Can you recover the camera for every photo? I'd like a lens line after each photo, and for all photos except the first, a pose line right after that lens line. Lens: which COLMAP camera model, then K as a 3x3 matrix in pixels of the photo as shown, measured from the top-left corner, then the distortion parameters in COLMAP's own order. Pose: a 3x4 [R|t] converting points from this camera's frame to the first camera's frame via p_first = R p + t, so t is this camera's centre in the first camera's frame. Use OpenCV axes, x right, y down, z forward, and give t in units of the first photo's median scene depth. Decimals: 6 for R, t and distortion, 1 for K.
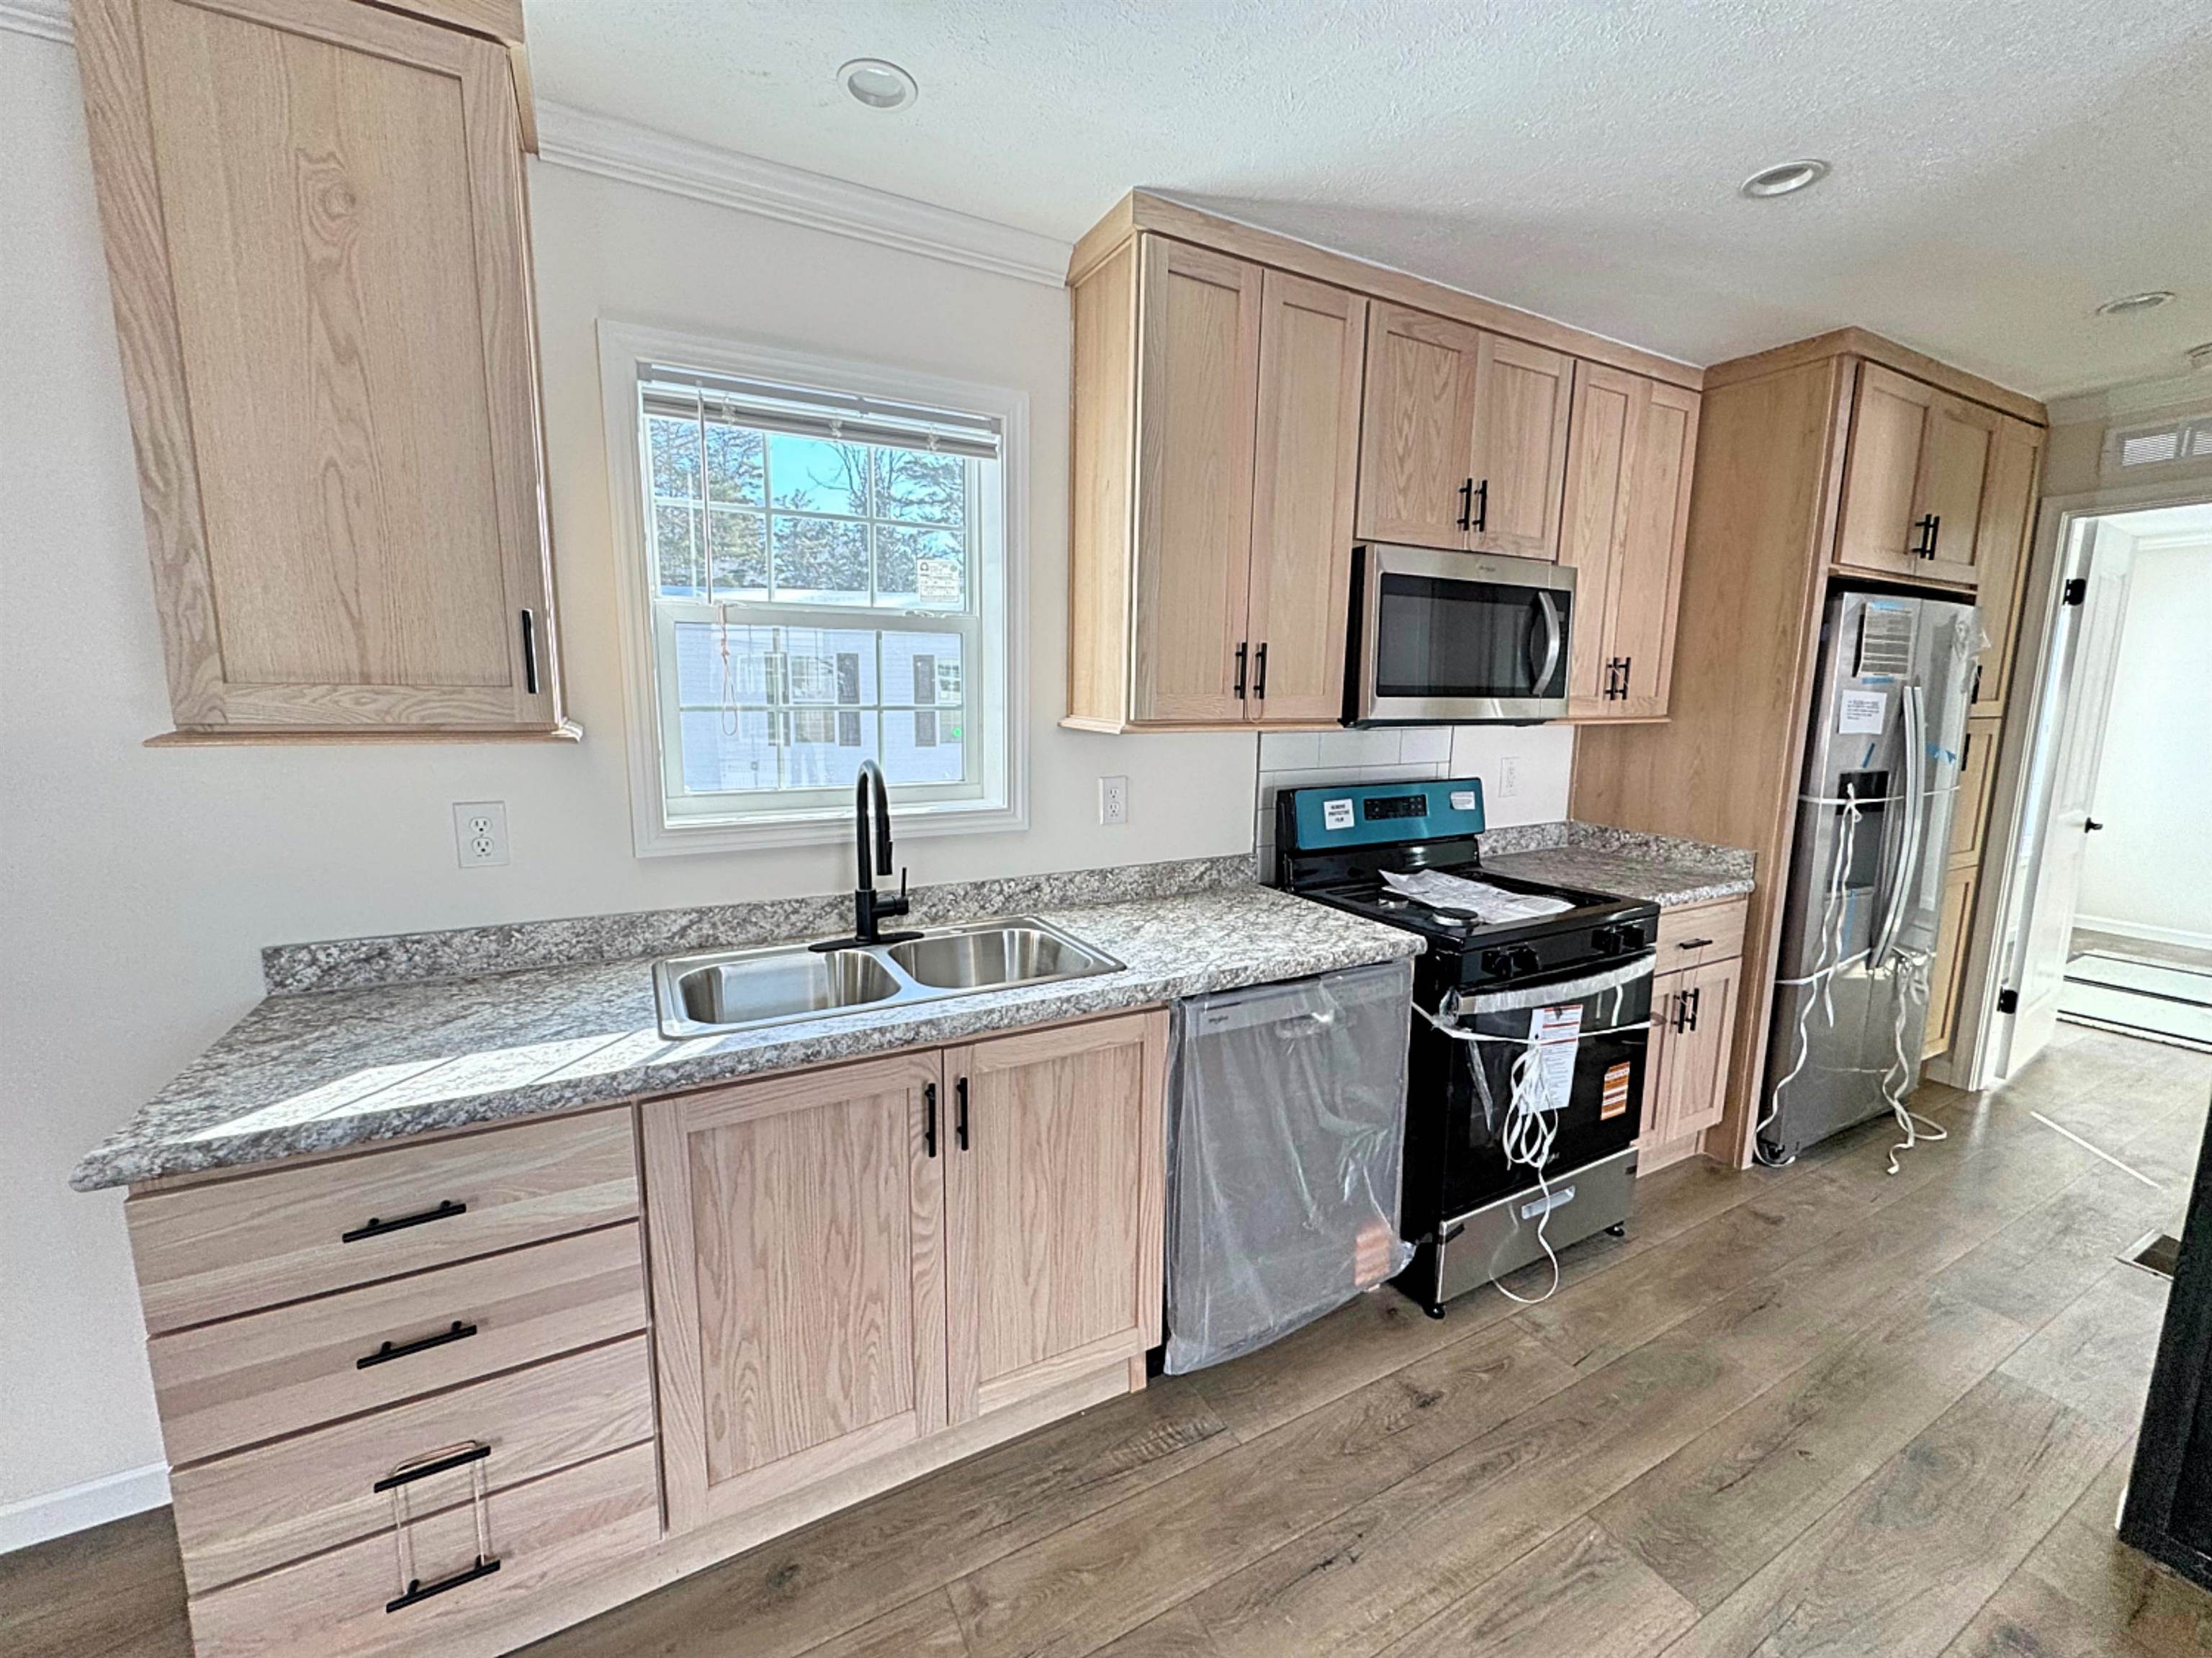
lens RADIAL K [[890.5, 0, 1111.1], [0, 890.5, 819.9], [0, 0, 1]] dist [-0.002394, 0.000069]
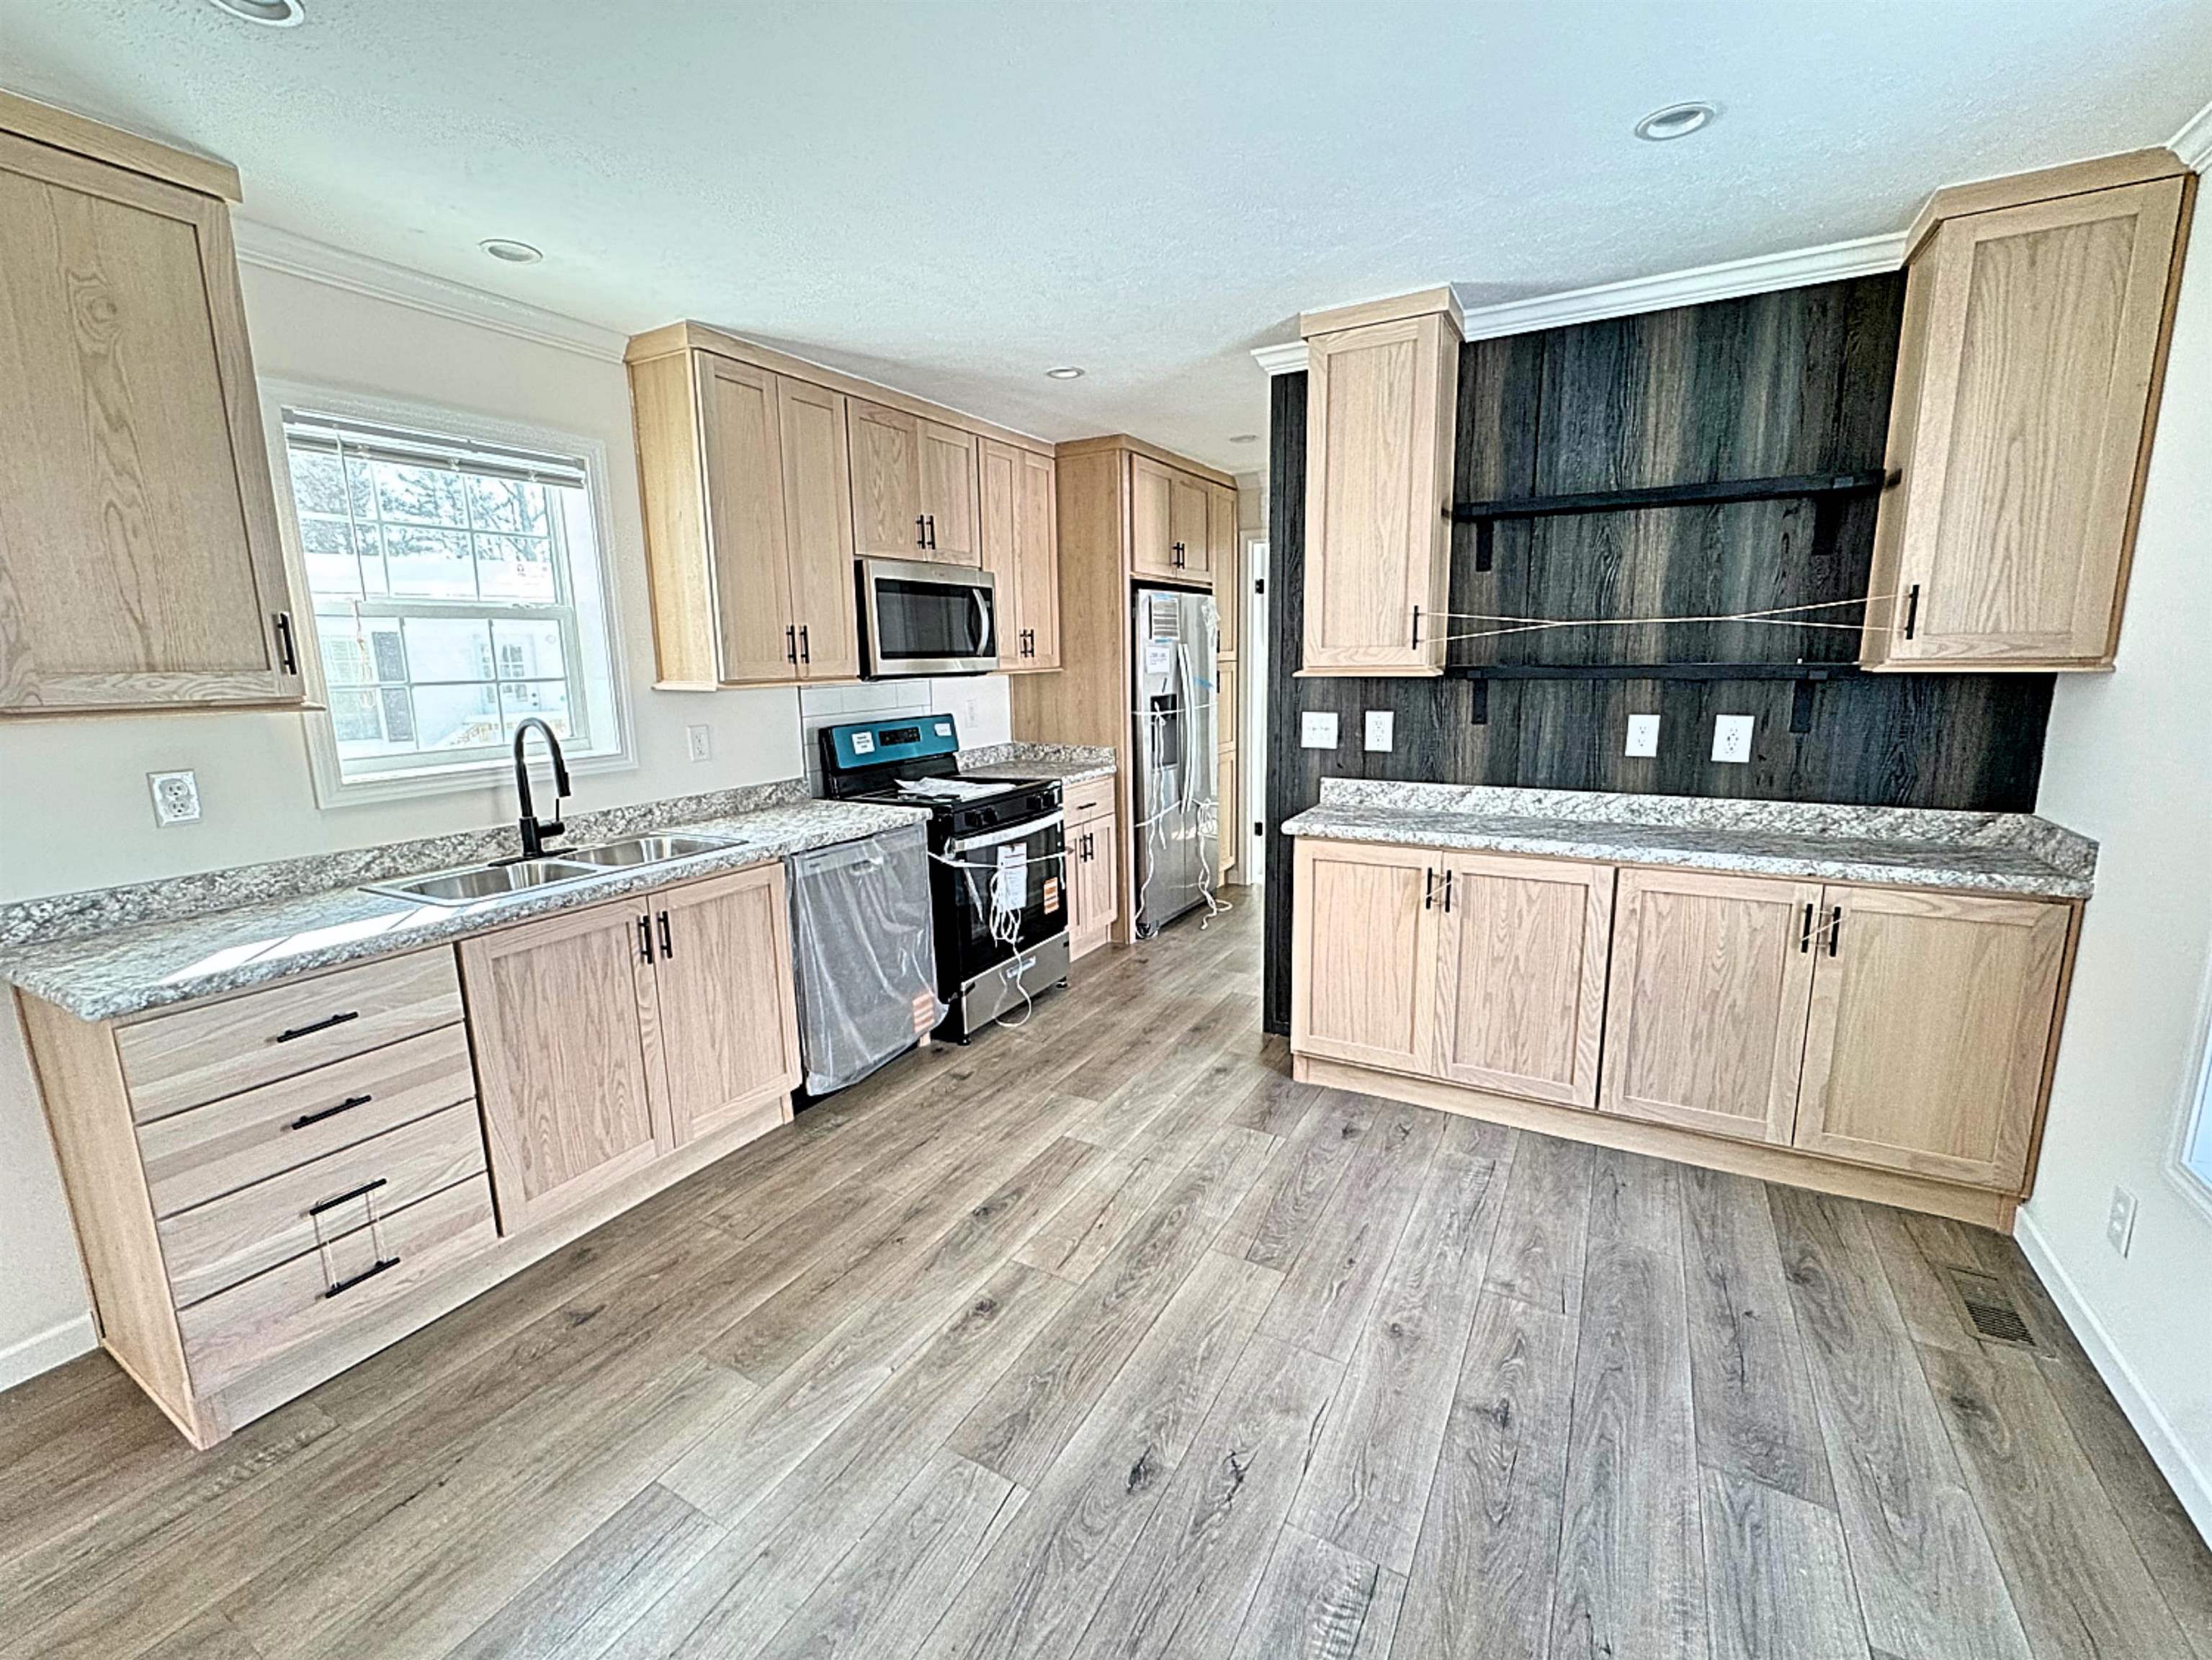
lens RADIAL K [[928.8, 0, 1106.0], [0, 928.8, 830.0], [0, 0, 1]] dist [-0.000511, -0.000027]
pose [[0.848320, -0.126836, 0.514069, -0.246409], [0.107713, 0.991923, 0.066988, 0.092209], [-0.518413, -0.001456, 0.855129, -0.599321]]
